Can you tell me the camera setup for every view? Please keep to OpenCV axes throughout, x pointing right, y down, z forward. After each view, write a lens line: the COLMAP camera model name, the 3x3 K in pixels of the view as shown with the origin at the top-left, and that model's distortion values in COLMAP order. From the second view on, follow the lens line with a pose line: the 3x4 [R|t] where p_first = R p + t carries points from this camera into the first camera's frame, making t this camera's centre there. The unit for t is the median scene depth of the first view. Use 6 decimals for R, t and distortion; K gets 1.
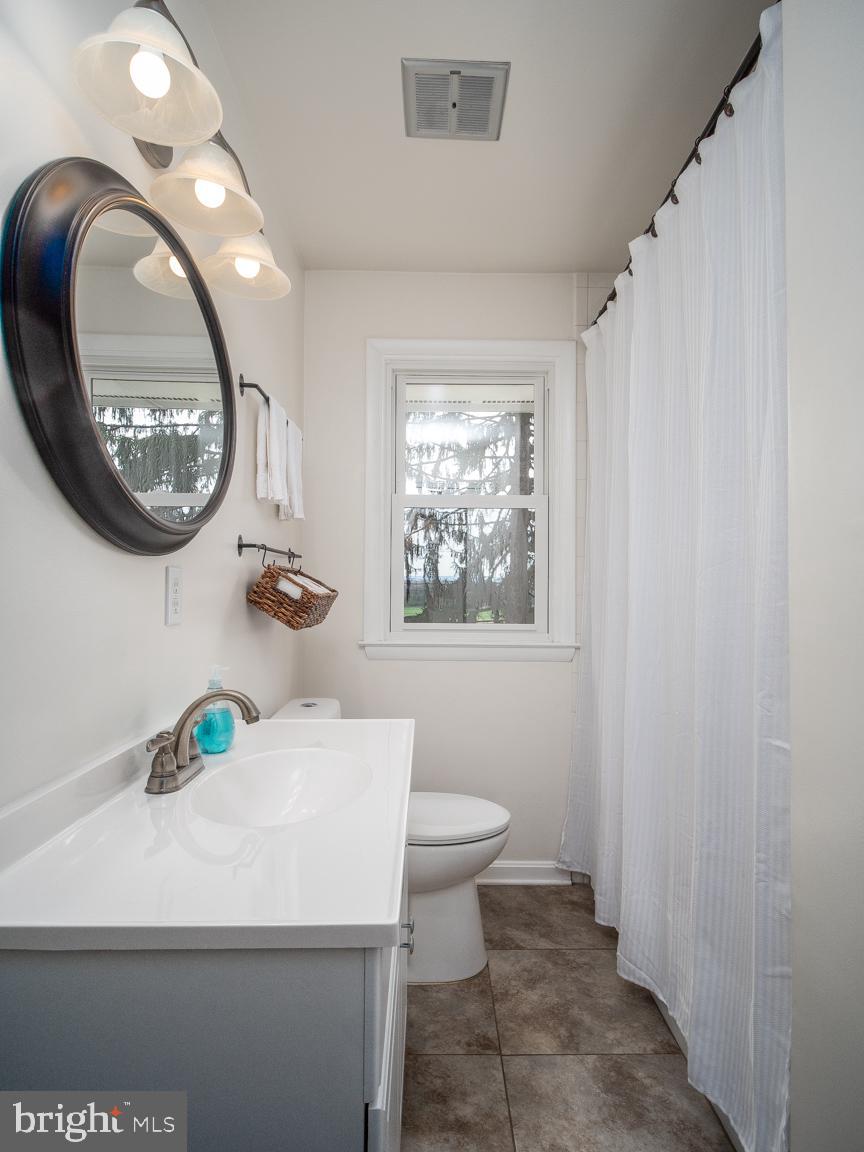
lens RADIAL K [[627.2, 0, 425.7], [0, 627.2, 579.7], [0, 0, 1]] dist [0.002408, -0.006684]
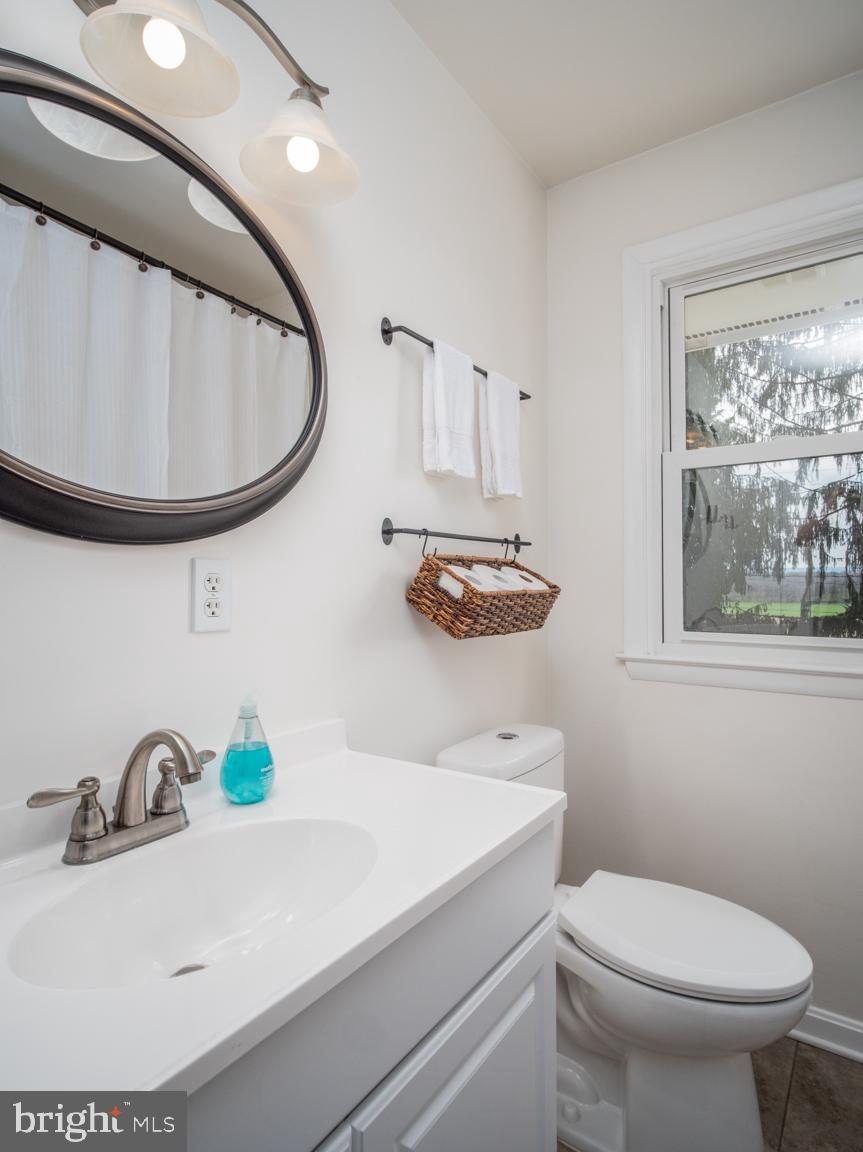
lens RADIAL K [[627.2, 0, 437.9], [0, 627.2, 576.9], [0, 0, 1]] dist [0.002408, -0.006684]
pose [[0.823620, -0.016021, -0.566915, 0.196774], [0.017431, 0.999844, -0.002932, 0.006733], [0.566873, -0.007467, 0.823771, 0.353352]]
